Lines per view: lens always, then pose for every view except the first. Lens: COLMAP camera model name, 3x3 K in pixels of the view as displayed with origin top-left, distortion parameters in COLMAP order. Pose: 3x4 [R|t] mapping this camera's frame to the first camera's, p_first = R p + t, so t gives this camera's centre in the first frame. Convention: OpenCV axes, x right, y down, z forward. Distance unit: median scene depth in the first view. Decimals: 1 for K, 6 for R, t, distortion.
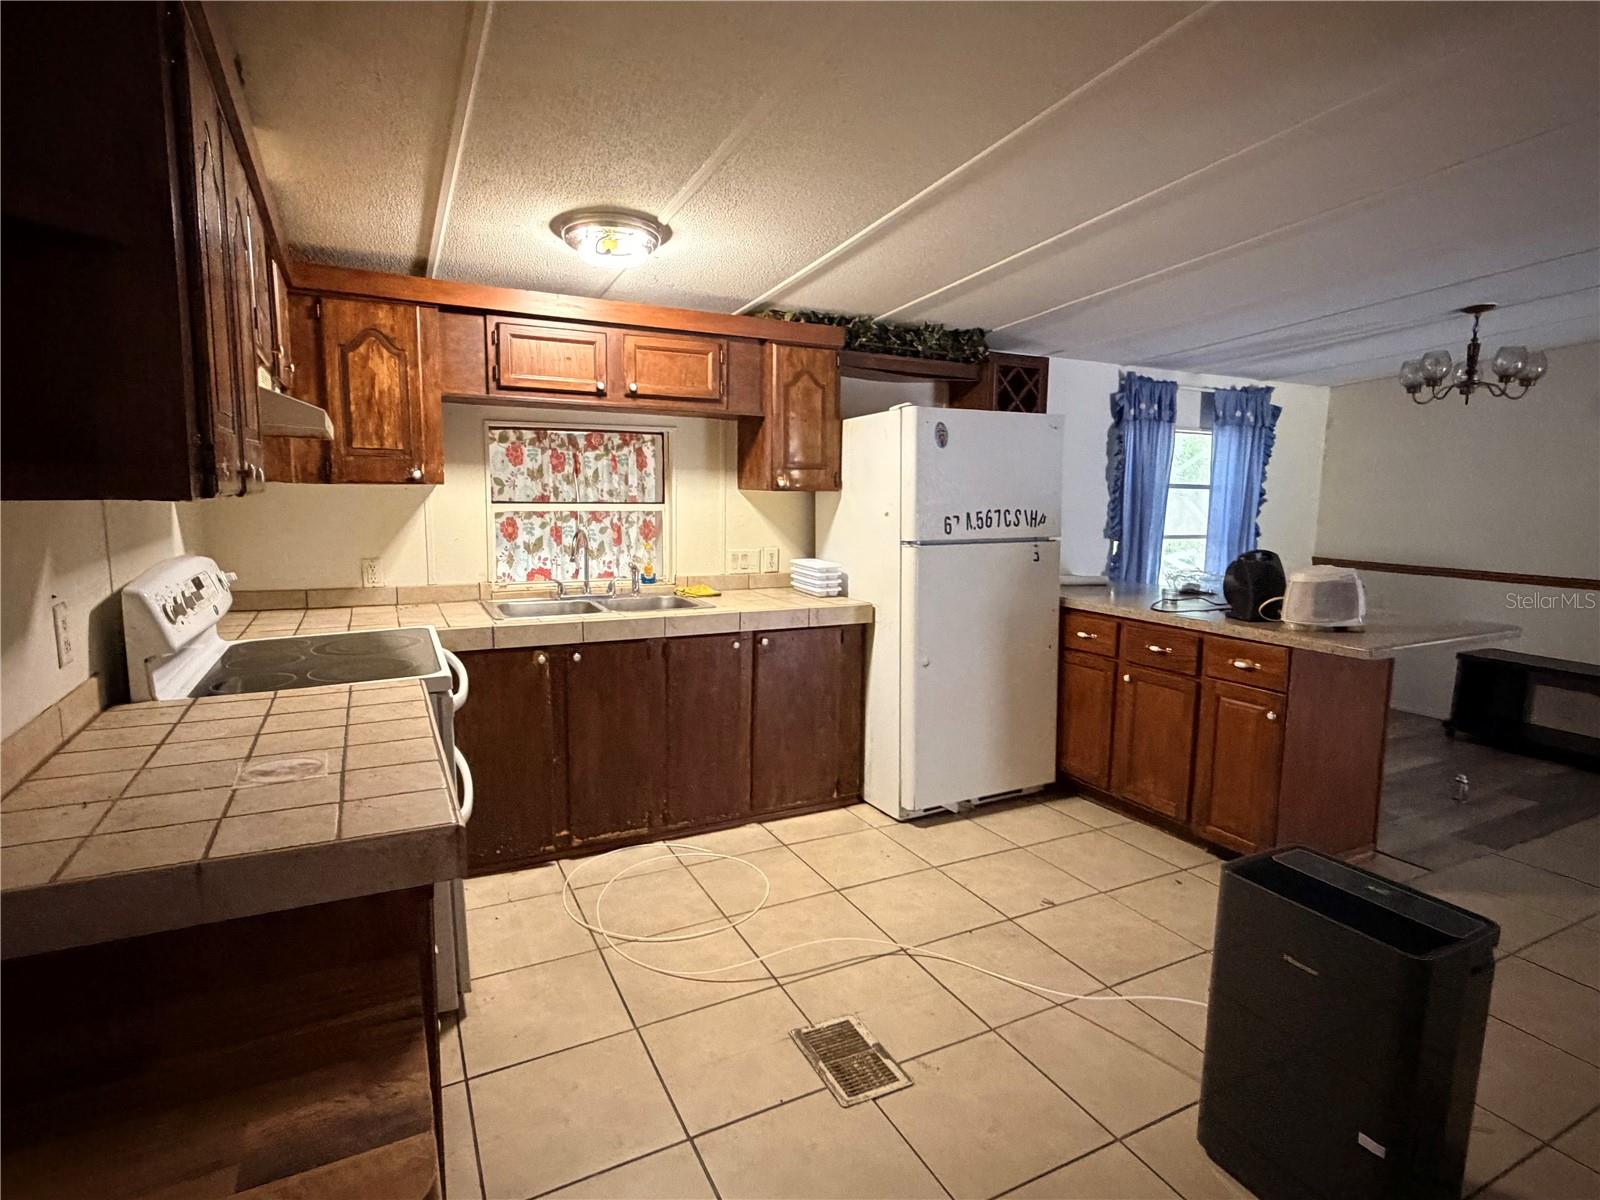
lens RADIAL K [[830.1, 0, 798.4], [0, 830.1, 606.6], [0, 0, 1]] dist [0.002827, 0.000622]
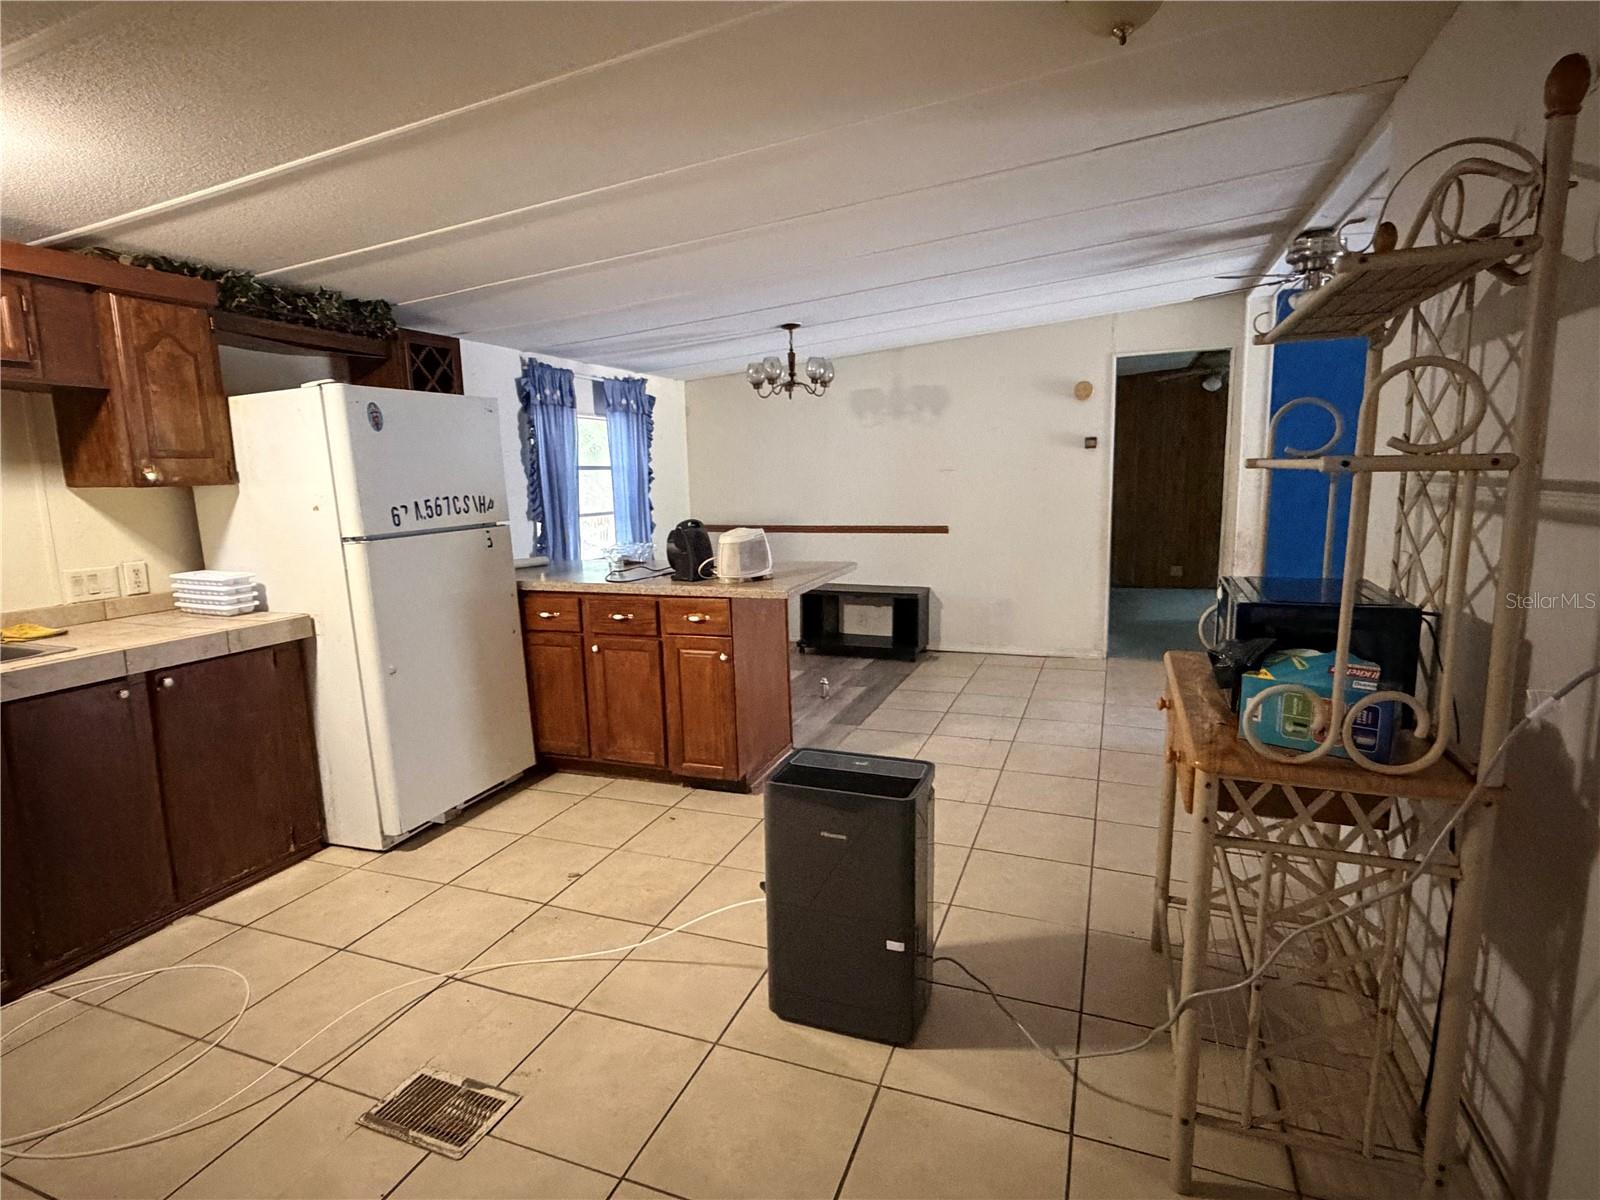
lens RADIAL K [[830.8, 0, 800.0], [0, 830.8, 600.0], [0, 0, 1]] dist [-0.000998, -0.000199]
pose [[0.738054, -0.132779, 0.661549, -0.098110], [0.126384, 0.990298, 0.057762, -0.003515], [-0.662800, 0.040978, 0.747674, 0.027167]]
